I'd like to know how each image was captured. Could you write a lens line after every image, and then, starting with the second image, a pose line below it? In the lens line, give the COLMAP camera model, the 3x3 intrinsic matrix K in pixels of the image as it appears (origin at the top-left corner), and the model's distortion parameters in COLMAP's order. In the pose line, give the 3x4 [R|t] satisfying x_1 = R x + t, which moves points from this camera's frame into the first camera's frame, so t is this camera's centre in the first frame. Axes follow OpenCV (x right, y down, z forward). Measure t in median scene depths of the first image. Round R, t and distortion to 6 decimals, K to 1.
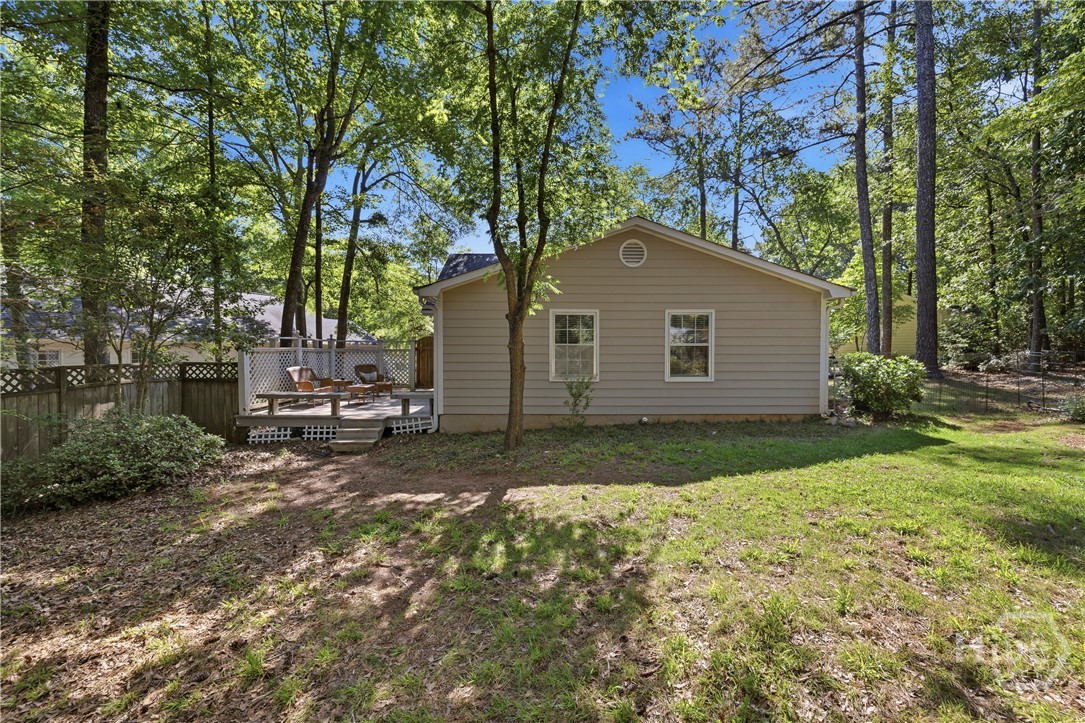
lens RADIAL K [[458.3, 0, 532.0], [0, 458.3, 355.5], [0, 0, 1]] dist [-0.003845, 0.000120]
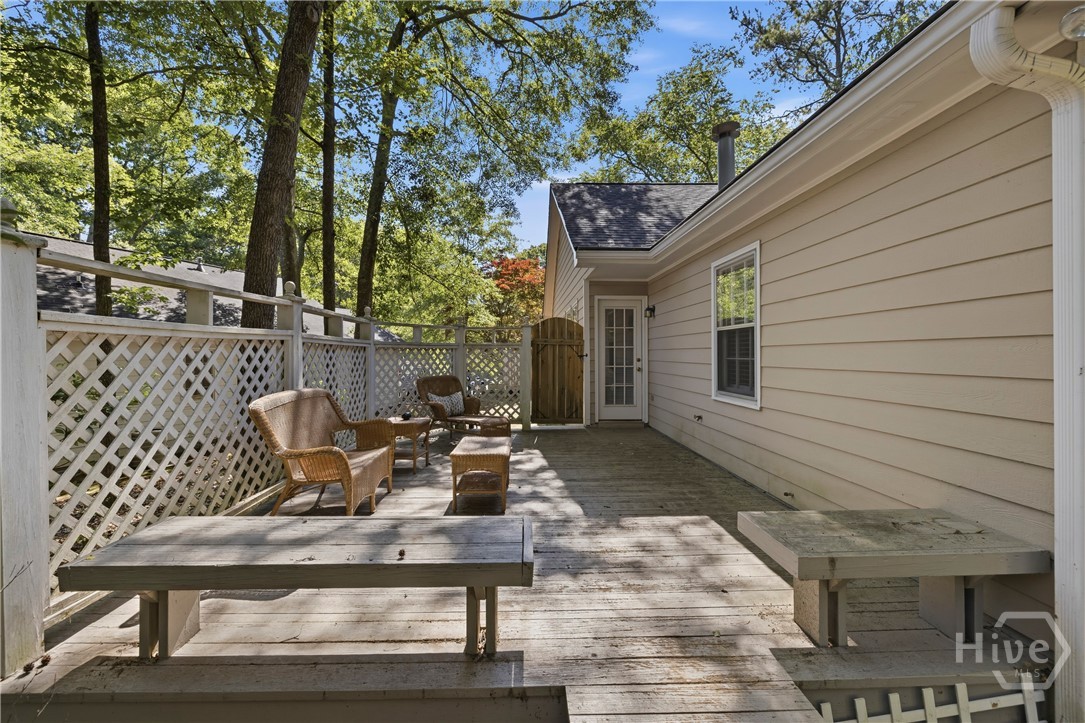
lens RADIAL K [[458.3, 0, 522.1], [0, 458.3, 351.1], [0, 0, 1]] dist [-0.003845, 0.000120]
pose [[0.999993, -0.002451, -0.002819, -0.423538], [0.002410, 0.999894, -0.014363, 0.003674], [0.002854, 0.014356, 0.999893, 0.827313]]
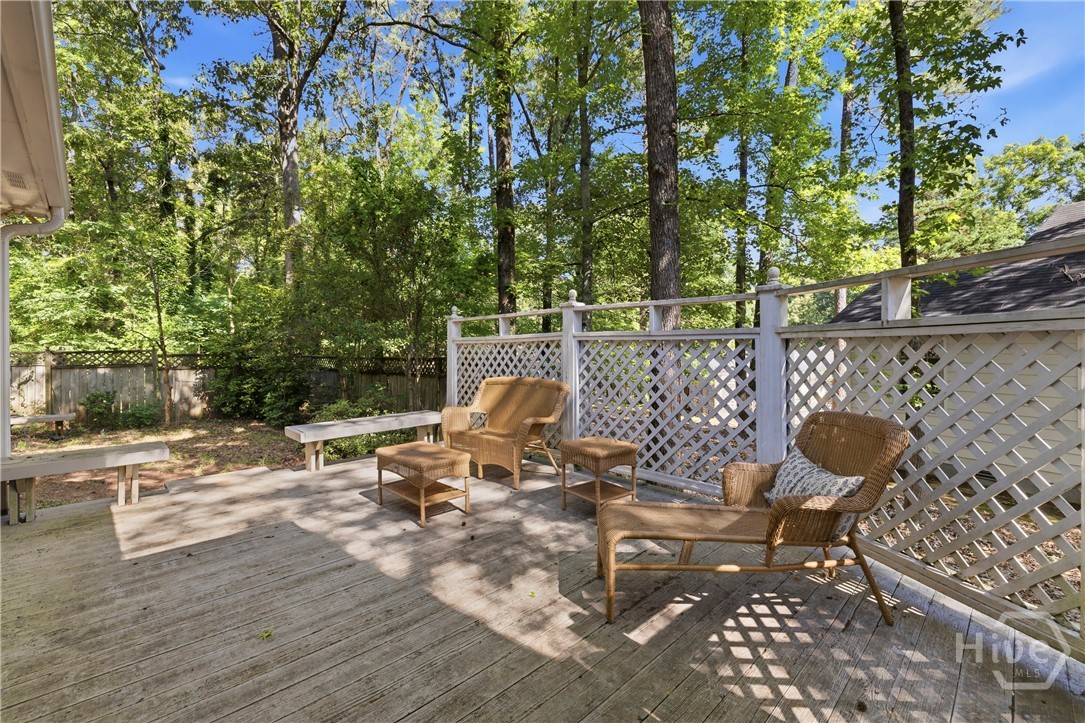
lens RADIAL K [[458.3, 0, 510.4], [0, 458.3, 361.8], [0, 0, 1]] dist [-0.003845, 0.000120]
pose [[-0.735918, 0.020054, -0.676774, -0.261918], [-0.001843, 0.999498, 0.031621, -0.002126], [0.677068, 0.024517, -0.735512, 1.574530]]
